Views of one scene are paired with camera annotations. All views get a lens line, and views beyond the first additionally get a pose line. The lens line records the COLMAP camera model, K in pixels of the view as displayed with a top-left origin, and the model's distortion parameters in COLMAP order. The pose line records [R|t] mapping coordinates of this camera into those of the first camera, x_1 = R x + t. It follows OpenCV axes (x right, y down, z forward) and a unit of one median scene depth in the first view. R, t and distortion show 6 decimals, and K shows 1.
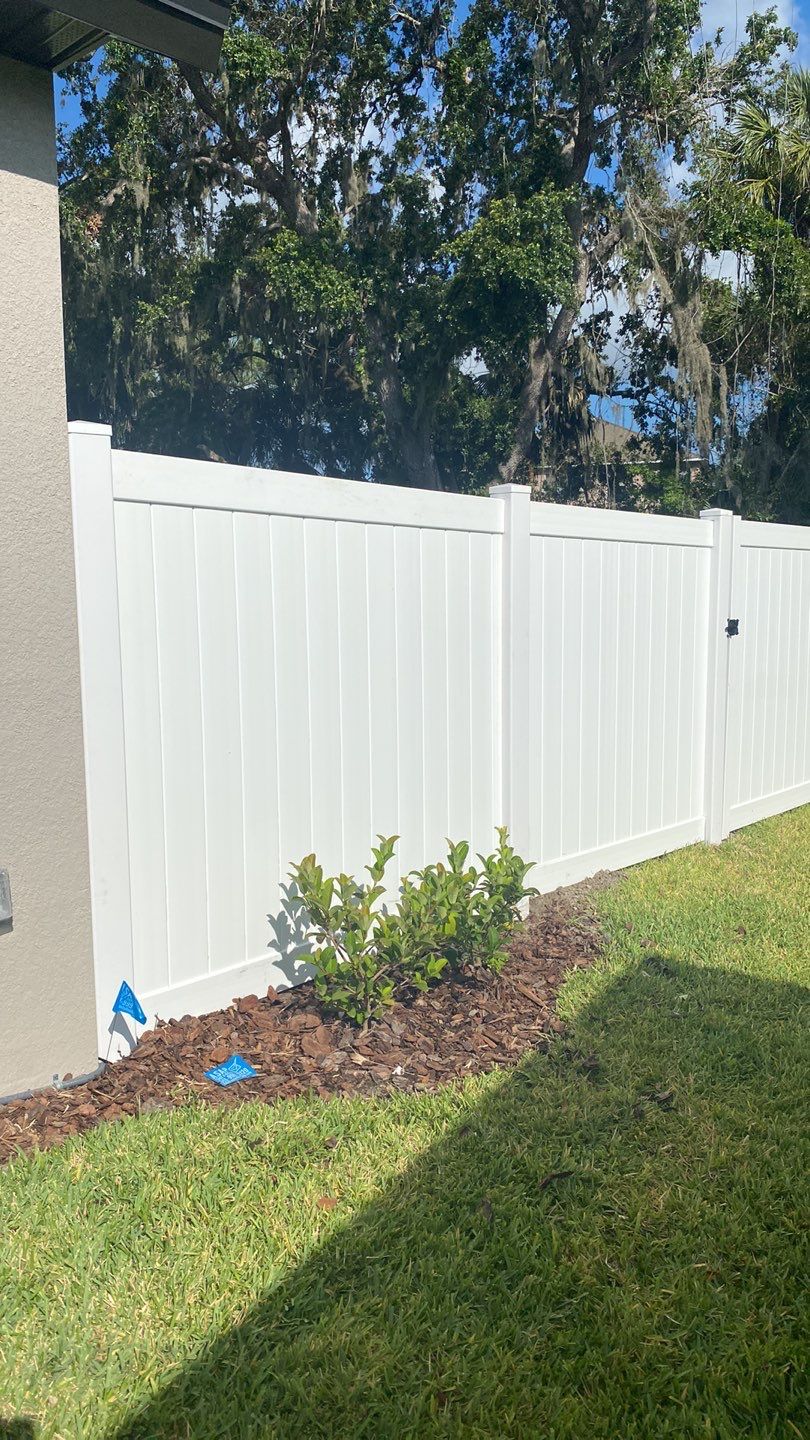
lens RADIAL K [[1151.6, 0, 405.0], [0, 1151.6, 720.0], [0, 0, 1]] dist [-0.004634, -0.000062]
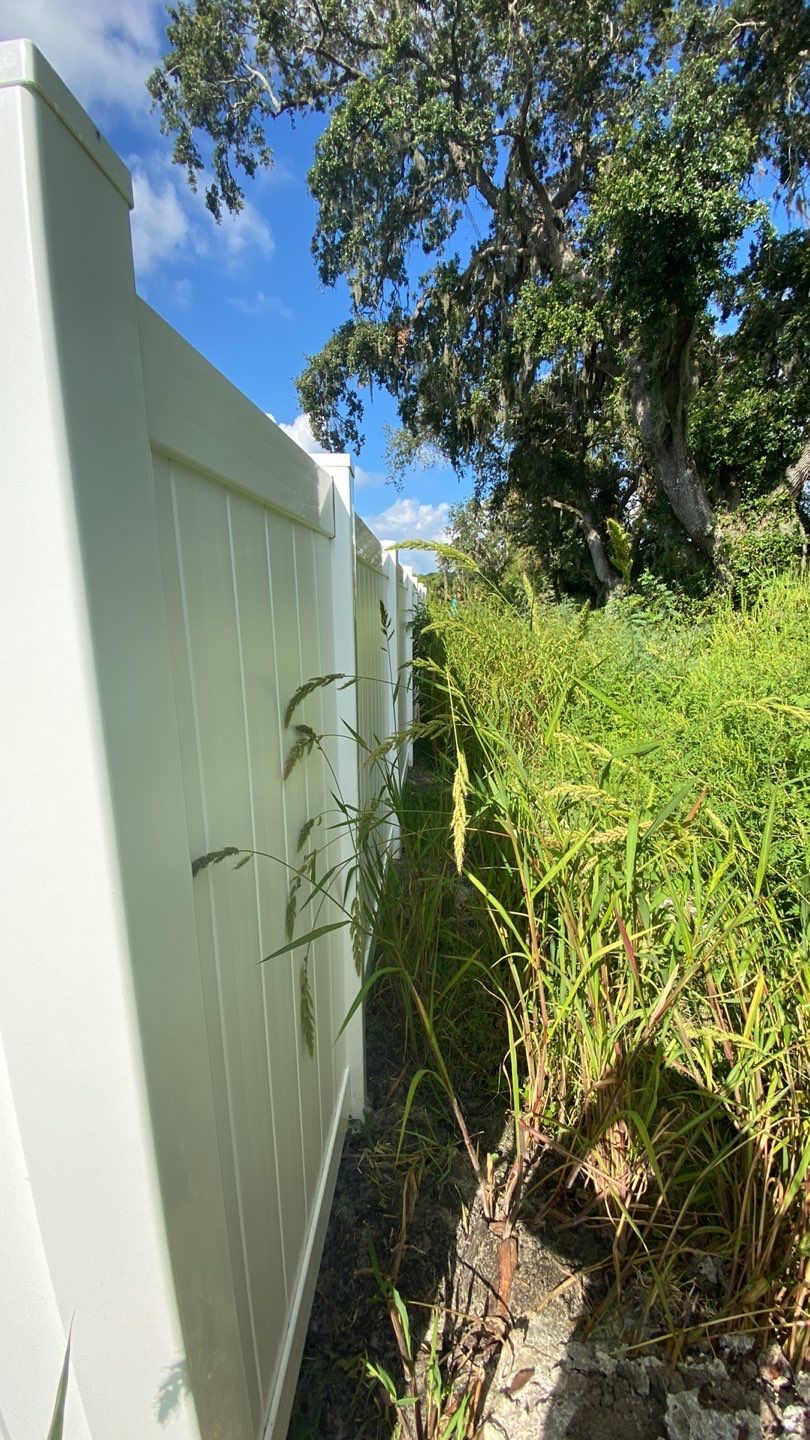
lens RADIAL K [[562.3, 0, 412.4], [0, 562.3, 729.9], [0, 0, 1]] dist [0.010282, -0.017293]
pose [[0.638523, 0.155691, -0.753690, 0.273171], [-0.077575, 0.987356, 0.138239, -0.053610], [0.765683, -0.029801, 0.642527, 0.485495]]
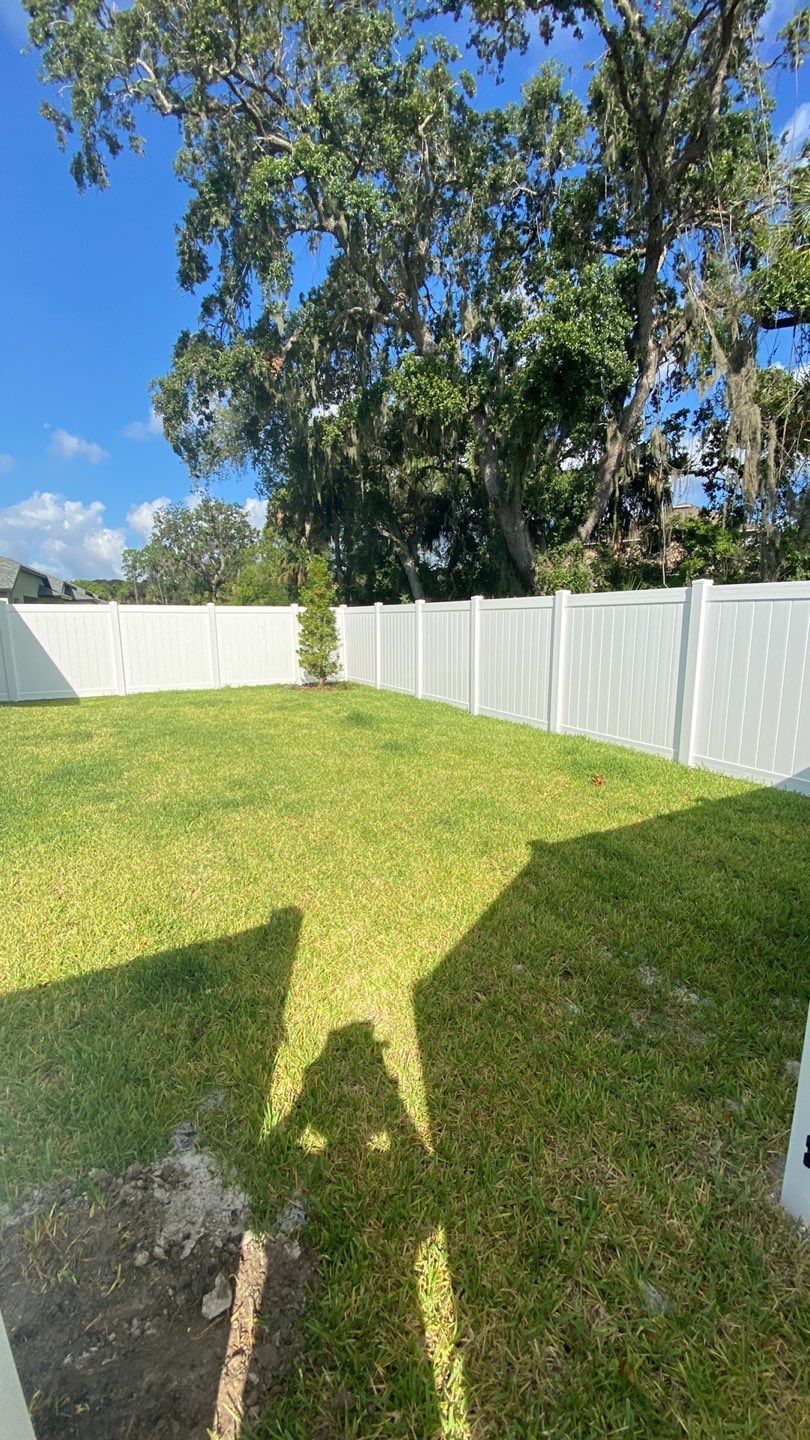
lens RADIAL K [[560.0, 0, 405.0], [0, 560.0, 720.0], [0, 0, 1]] dist [0.016006, -0.019218]
pose [[0.947673, 0.054802, -0.314503, 0.111387], [-0.033822, 0.996846, 0.071787, -0.037654], [0.317445, -0.057393, 0.946538, 0.311597]]
